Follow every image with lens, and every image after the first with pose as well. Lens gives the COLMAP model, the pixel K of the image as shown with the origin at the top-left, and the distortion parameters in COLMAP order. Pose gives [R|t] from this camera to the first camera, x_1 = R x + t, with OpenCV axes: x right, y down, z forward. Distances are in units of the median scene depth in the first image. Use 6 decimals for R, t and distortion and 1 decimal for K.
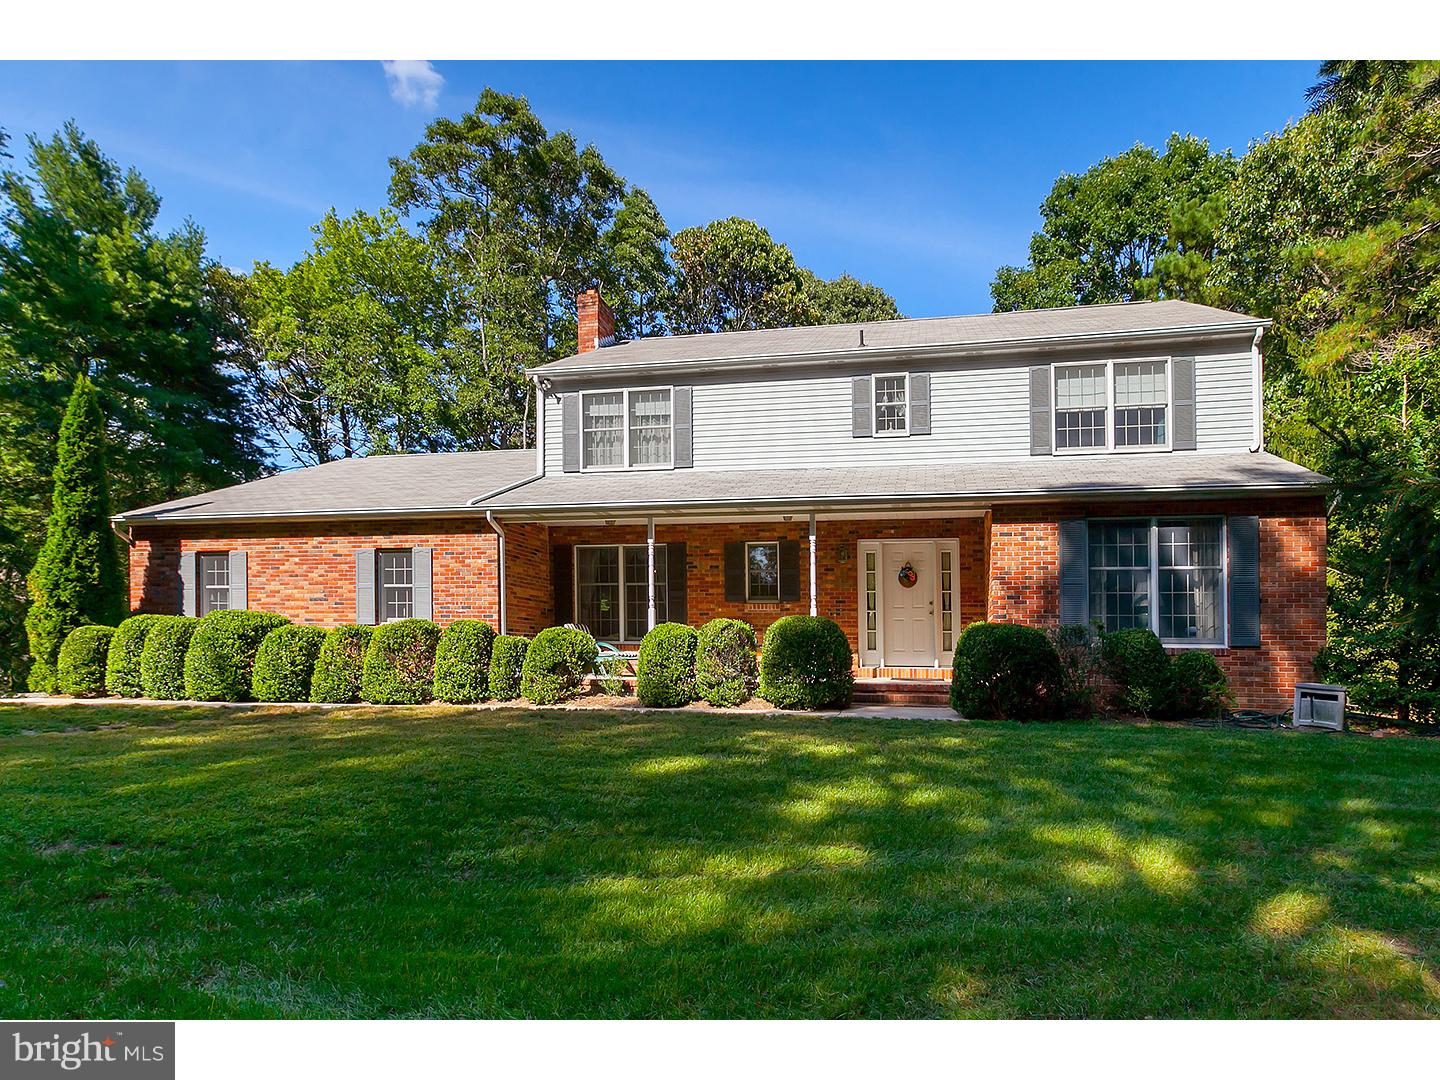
lens RADIAL K [[737.8, 0, 715.1], [0, 737.8, 547.7], [0, 0, 1]] dist [0.001622, 0.000894]
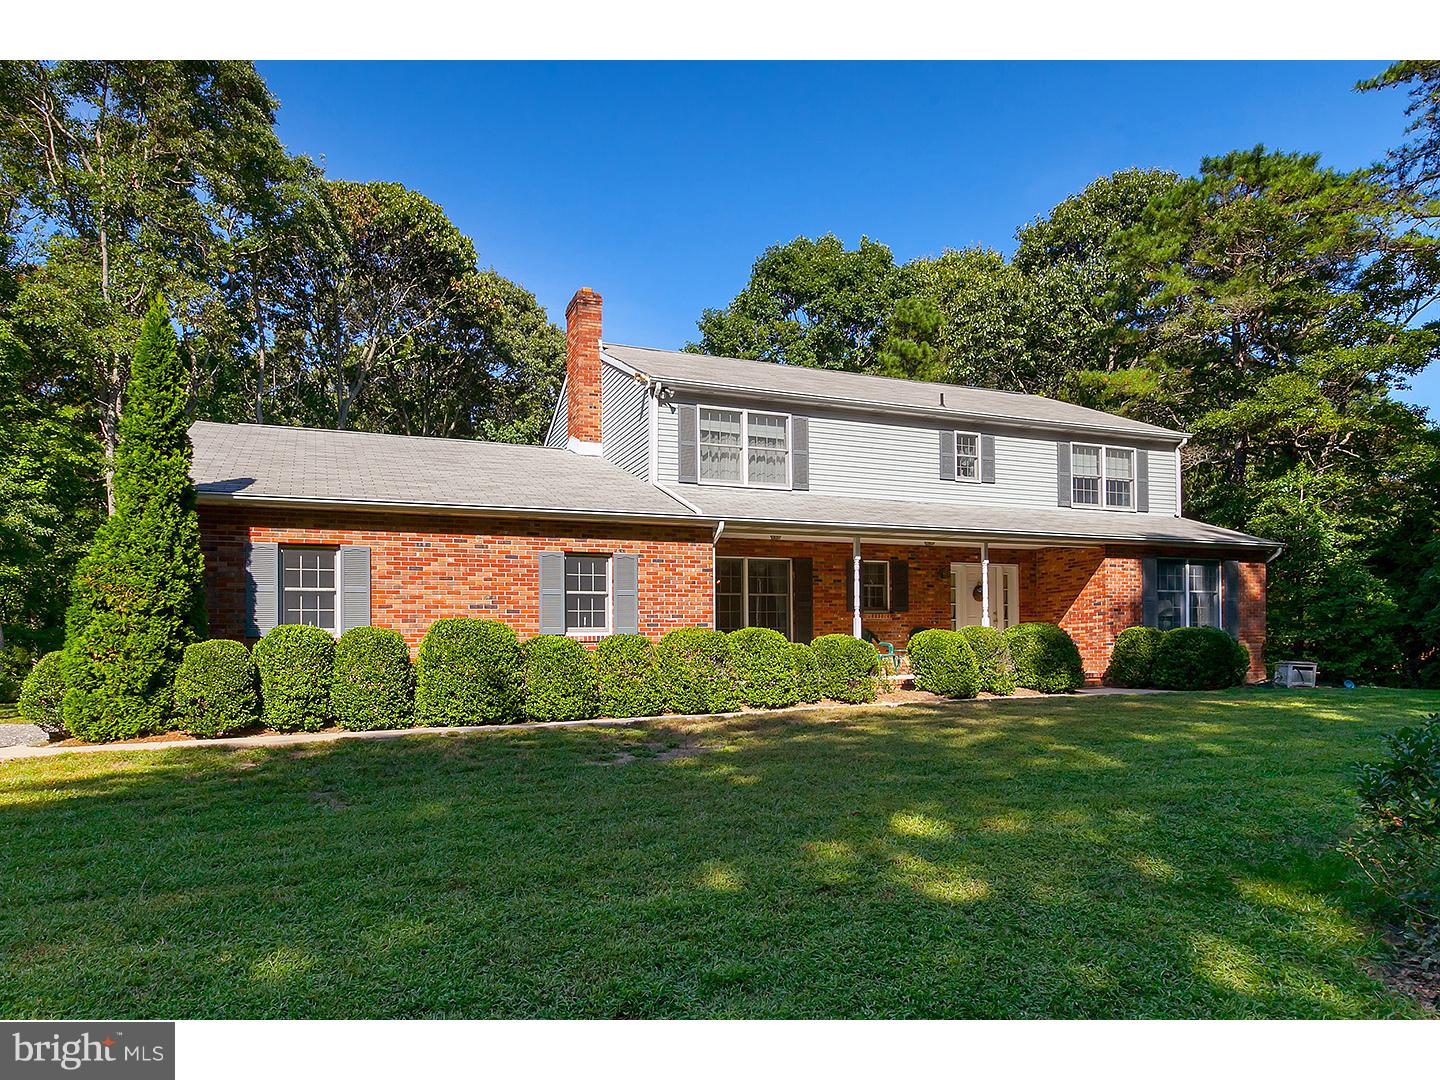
lens RADIAL K [[755.7, 0, 723.7], [0, 755.7, 542.7], [0, 0, 1]] dist [0.005004, -0.000410]
pose [[0.865717, 0.051280, 0.497900, -0.751150], [-0.041320, 0.998665, -0.031011, 0.010718], [-0.498825, 0.006273, 0.866680, 0.085423]]
